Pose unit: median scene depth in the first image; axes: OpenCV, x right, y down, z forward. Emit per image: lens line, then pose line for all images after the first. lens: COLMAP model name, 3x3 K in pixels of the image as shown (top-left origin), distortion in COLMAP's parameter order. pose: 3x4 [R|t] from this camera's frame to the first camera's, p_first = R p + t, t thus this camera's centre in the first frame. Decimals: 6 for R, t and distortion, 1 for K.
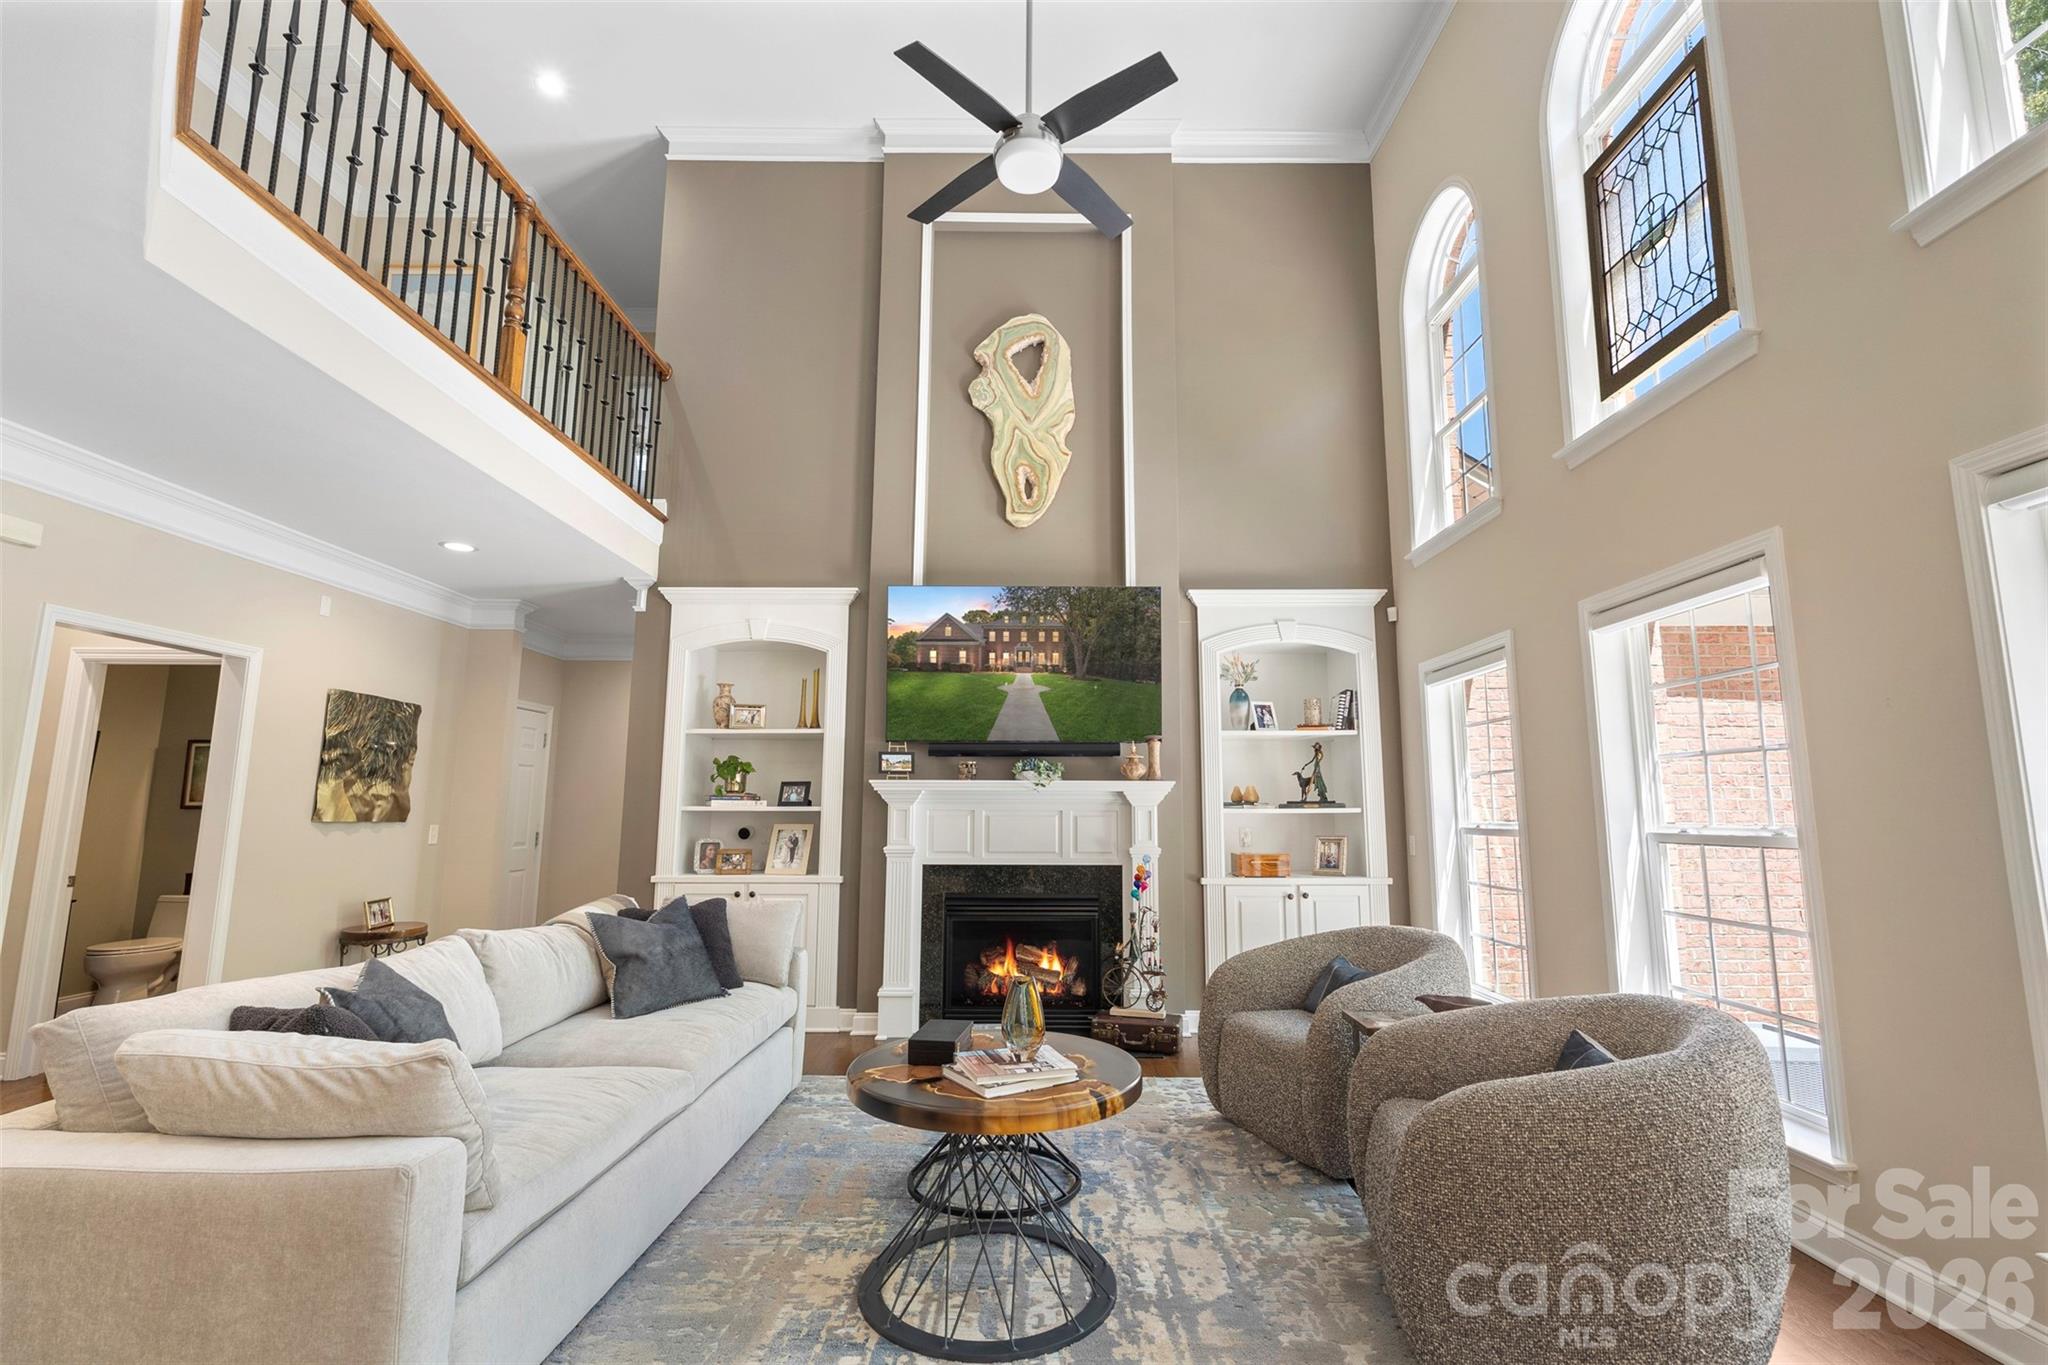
lens RADIAL K [[900.8, 0, 1028.5], [0, 900.8, 682.0], [0, 0, 1]] dist [-0.003035, 0.000418]
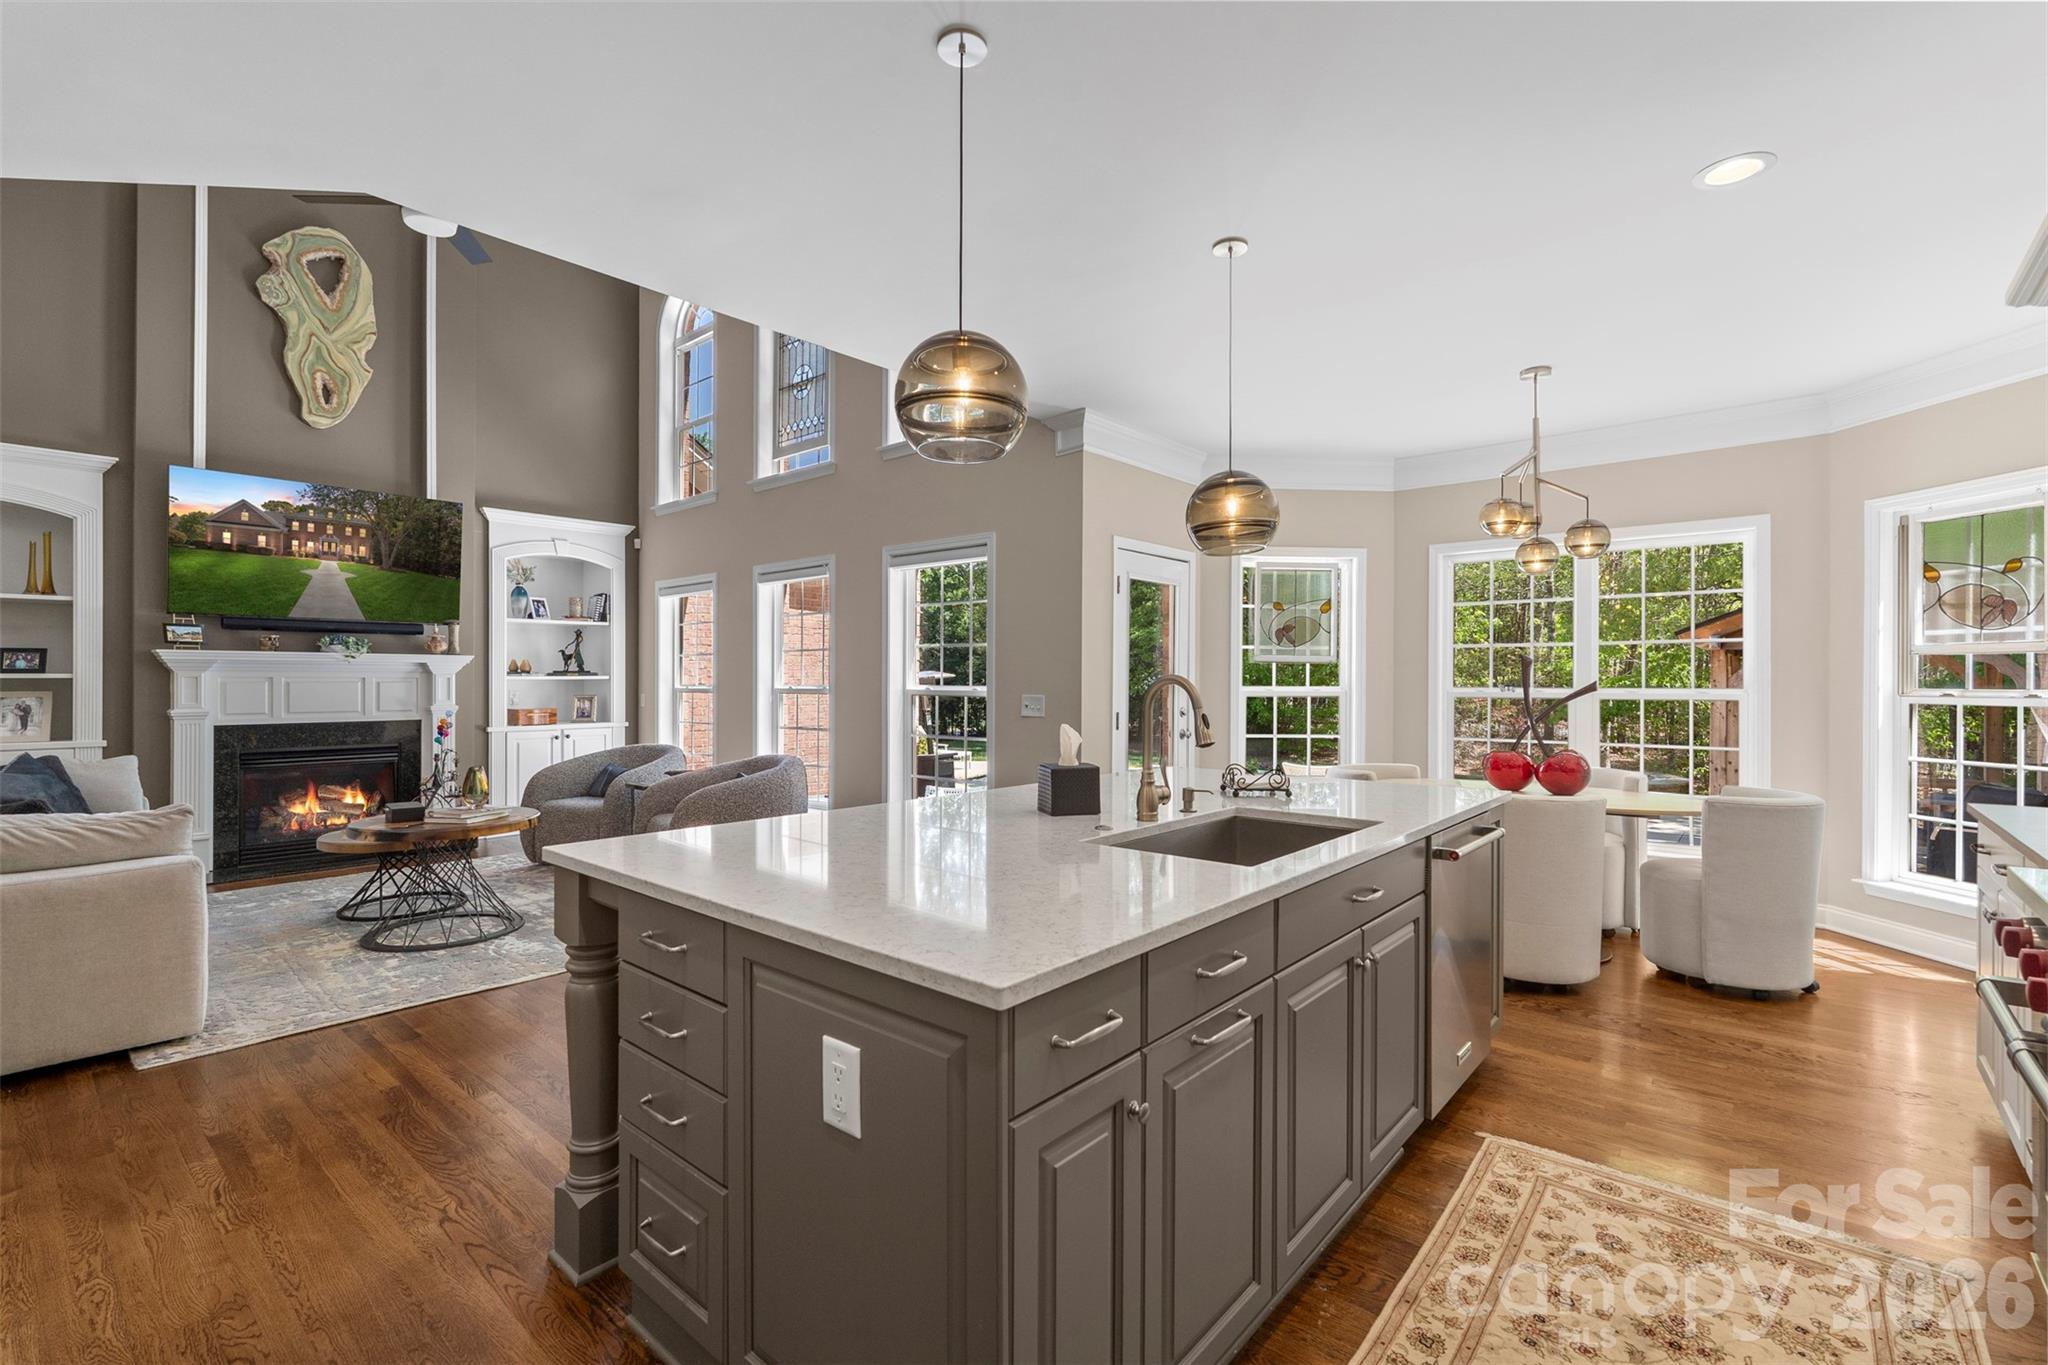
lens RADIAL K [[900.8, 0, 1030.3], [0, 900.8, 683.3], [0, 0, 1]] dist [-0.003035, 0.000418]
pose [[0.646775, -0.005258, 0.762663, -0.306564], [-0.105726, 0.989703, 0.096484, -0.061835], [-0.755317, -0.143037, 0.639559, -0.458256]]
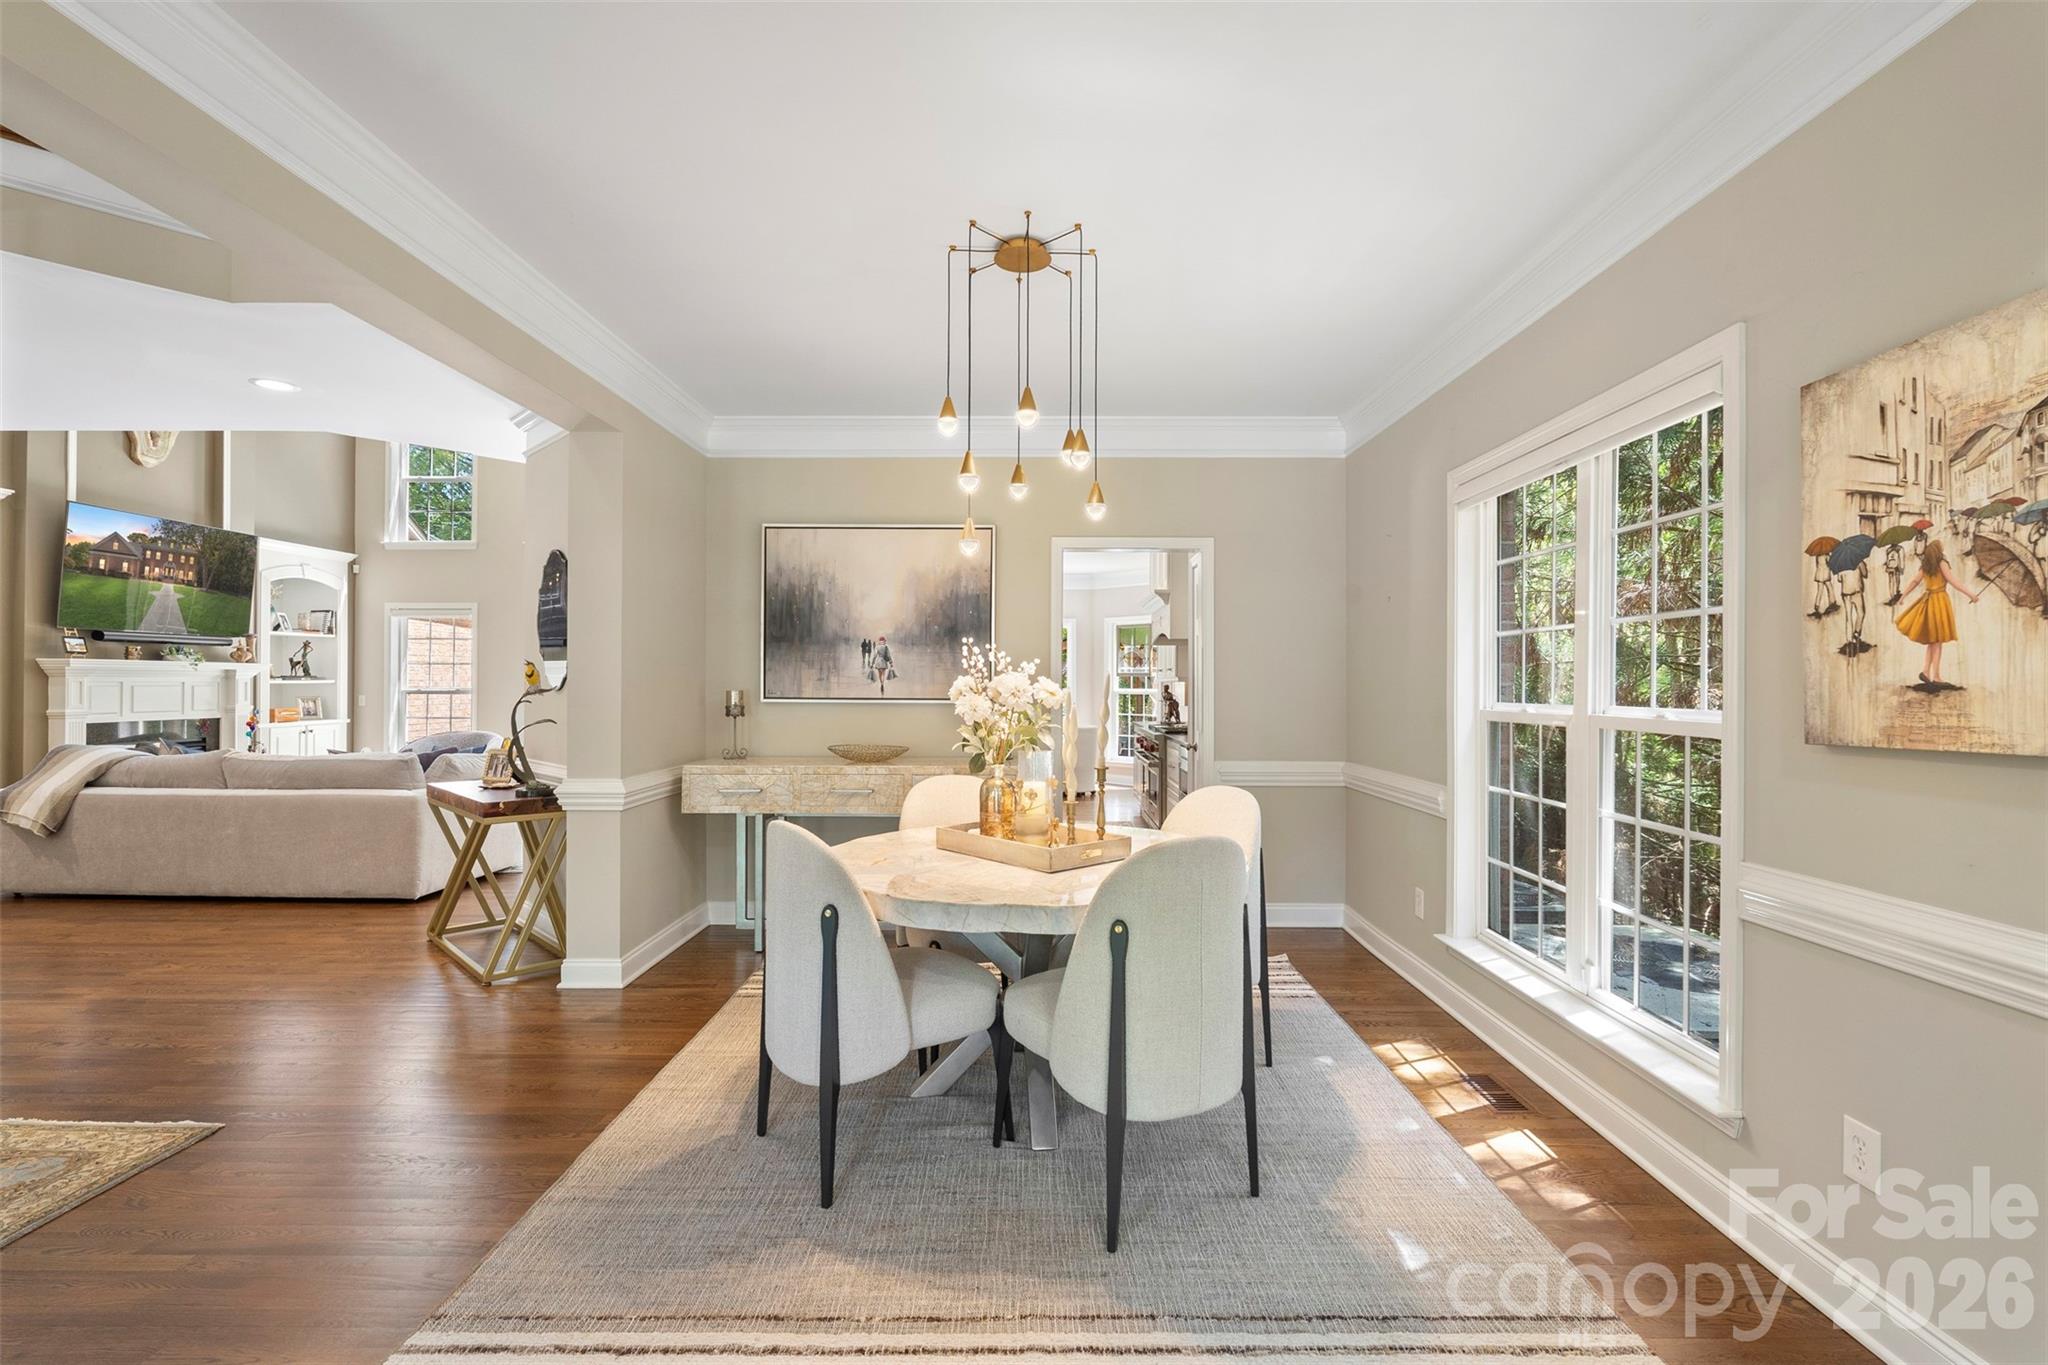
lens RADIAL K [[900.8, 0, 1022.7], [0, 900.8, 675.2], [0, 0, 1]] dist [-0.003035, 0.000418]
pose [[0.009754, 0.003438, 0.999947, -1.366359], [-0.143684, 0.989622, -0.002001, -0.056710], [-0.989576, -0.143657, 0.010147, -0.332429]]
